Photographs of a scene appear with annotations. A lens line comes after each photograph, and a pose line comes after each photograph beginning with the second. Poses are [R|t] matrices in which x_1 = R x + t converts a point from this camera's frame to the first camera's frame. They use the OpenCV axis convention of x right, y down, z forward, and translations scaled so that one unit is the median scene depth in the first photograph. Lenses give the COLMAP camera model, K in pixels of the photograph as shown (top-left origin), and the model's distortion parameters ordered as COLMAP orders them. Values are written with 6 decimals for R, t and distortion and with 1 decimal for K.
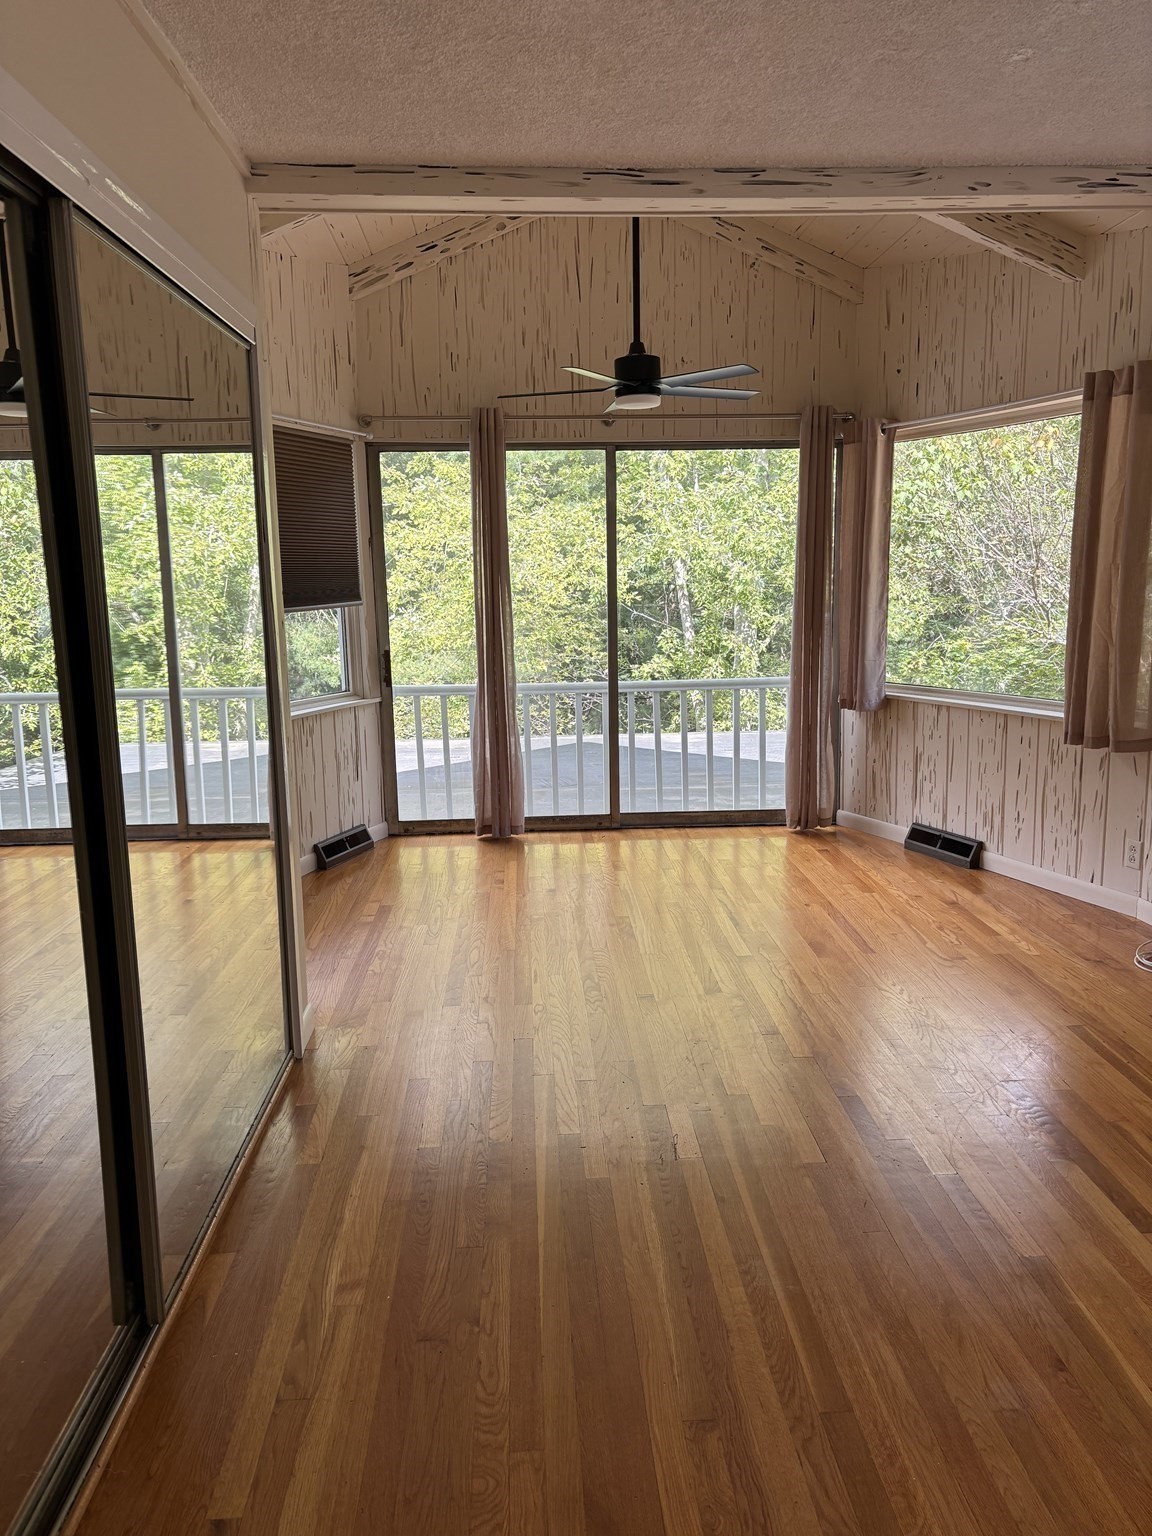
lens RADIAL K [[1160.5, 0, 577.4], [0, 1160.5, 760.9], [0, 0, 1]] dist [0.029481, -0.011318]
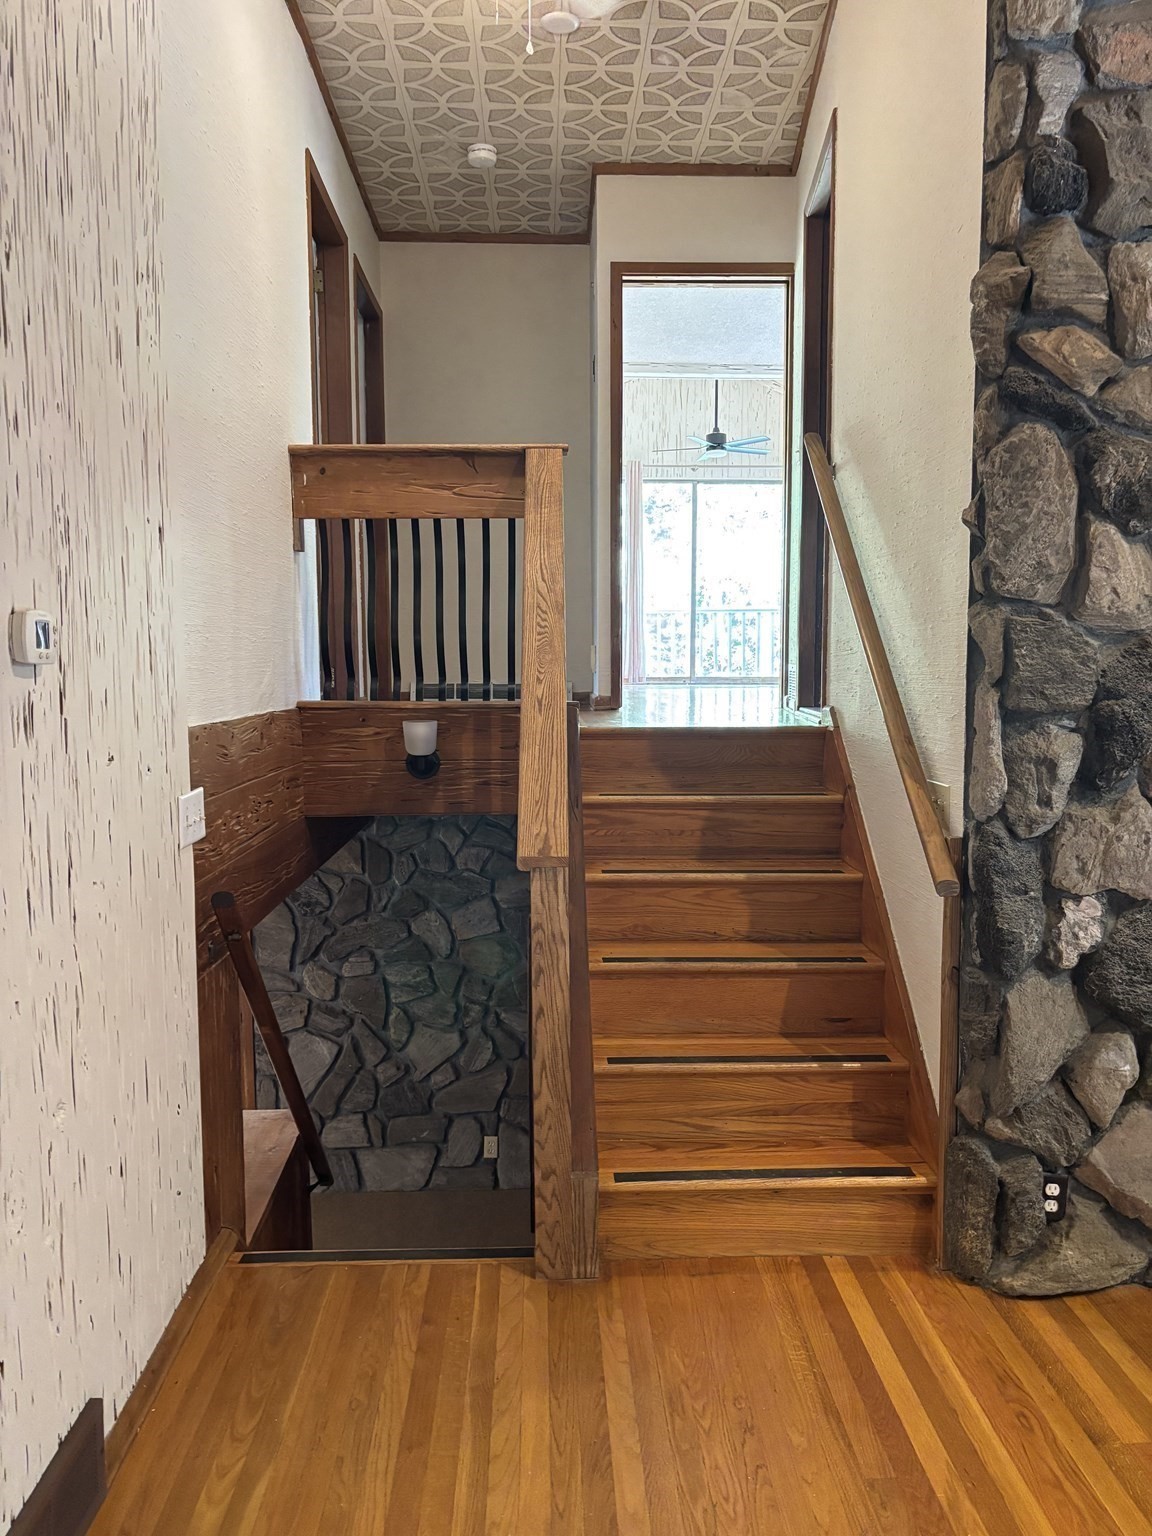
lens RADIAL K [[1160.5, 0, 577.4], [0, 1160.5, 760.9], [0, 0, 1]] dist [0.029481, -0.011318]
pose [[0.999279, 0.025906, -0.027772, -0.103607], [-0.027952, 0.996718, -0.075975, 0.354564], [0.025712, 0.076697, 0.996723, -0.926721]]
